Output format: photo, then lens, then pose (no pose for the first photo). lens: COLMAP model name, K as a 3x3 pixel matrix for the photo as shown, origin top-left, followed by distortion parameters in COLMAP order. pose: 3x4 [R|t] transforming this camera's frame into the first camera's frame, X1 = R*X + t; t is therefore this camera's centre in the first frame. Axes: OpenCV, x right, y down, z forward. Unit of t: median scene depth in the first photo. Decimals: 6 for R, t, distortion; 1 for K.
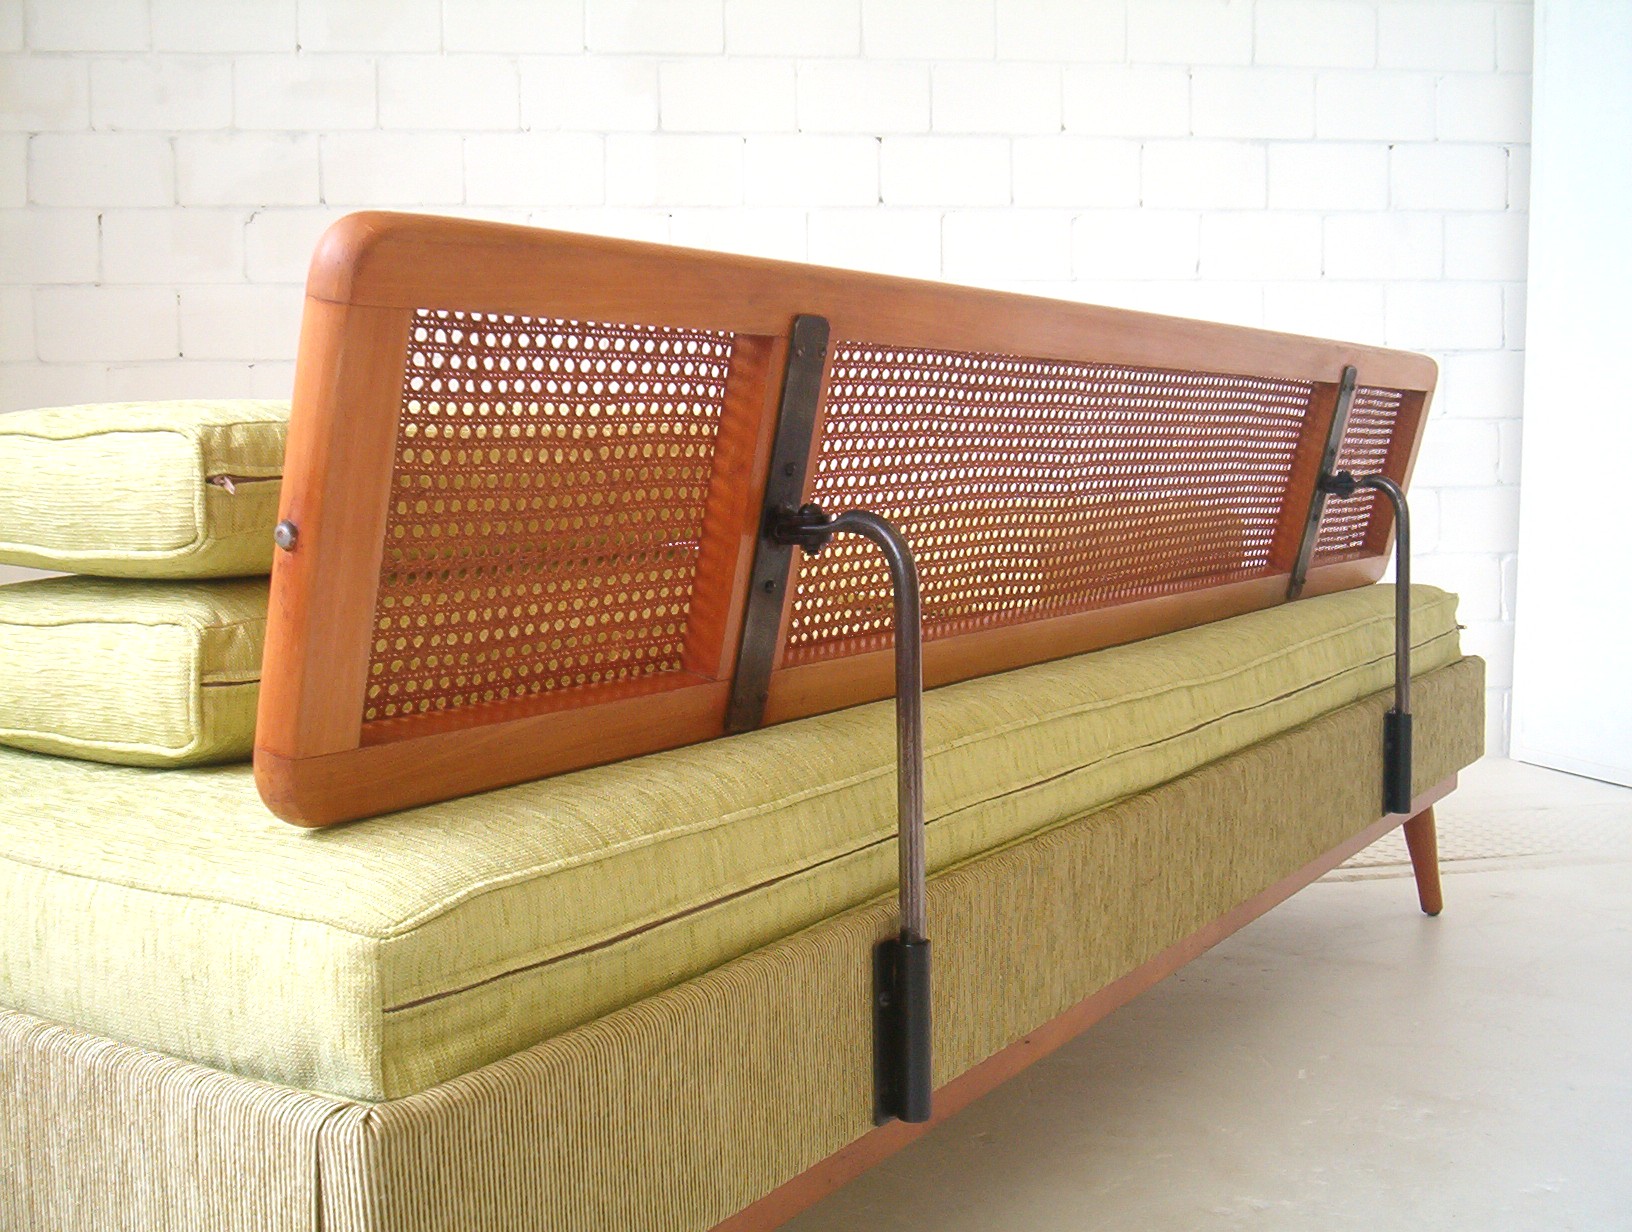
lens RADIAL K [[1817.1, 0, 816.0], [0, 1817.1, 616.0], [0, 0, 1]] dist [-0.076007, -0.041188]
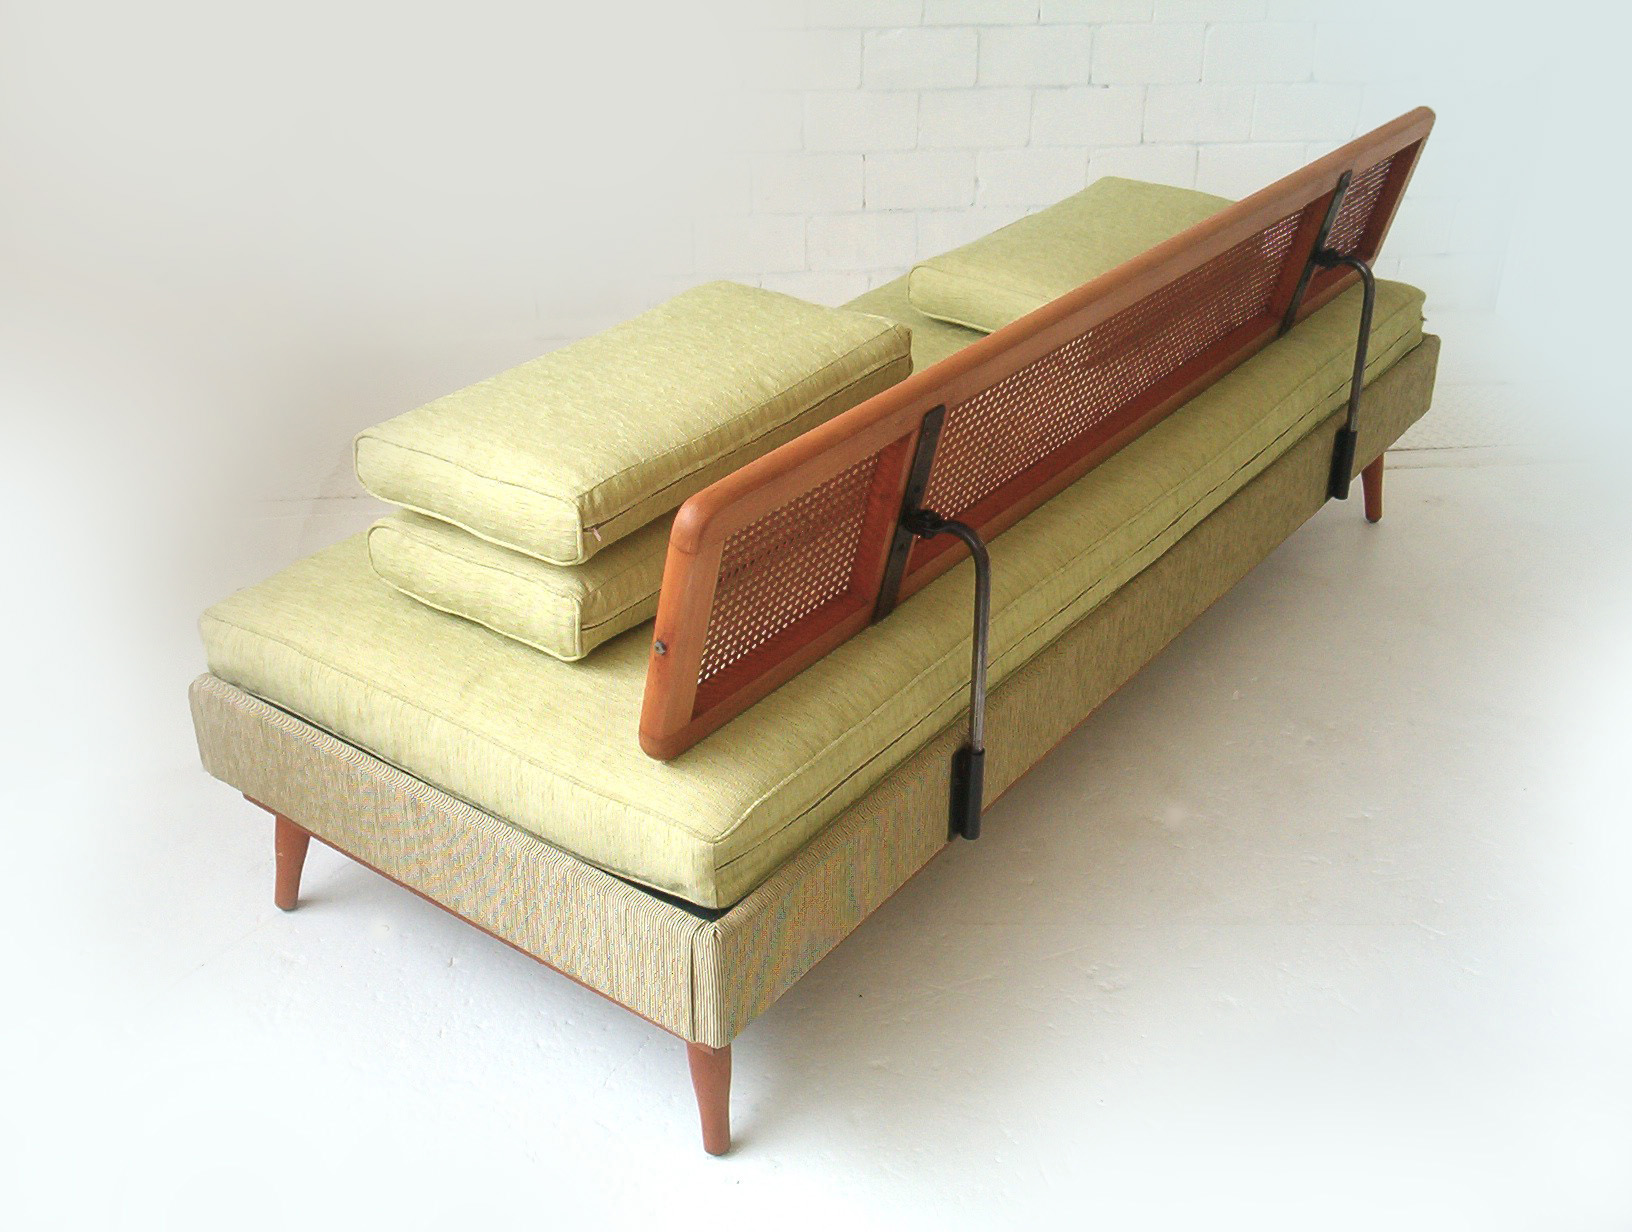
lens RADIAL K [[1817.1, 0, 816.0], [0, 1817.1, 616.0], [0, 0, 1]] dist [-0.076007, -0.041188]
pose [[0.998637, 0.039317, -0.034324, -0.046258], [-0.021396, 0.908249, 0.417883, -0.676638], [0.047604, -0.416579, 0.907852, -0.565097]]
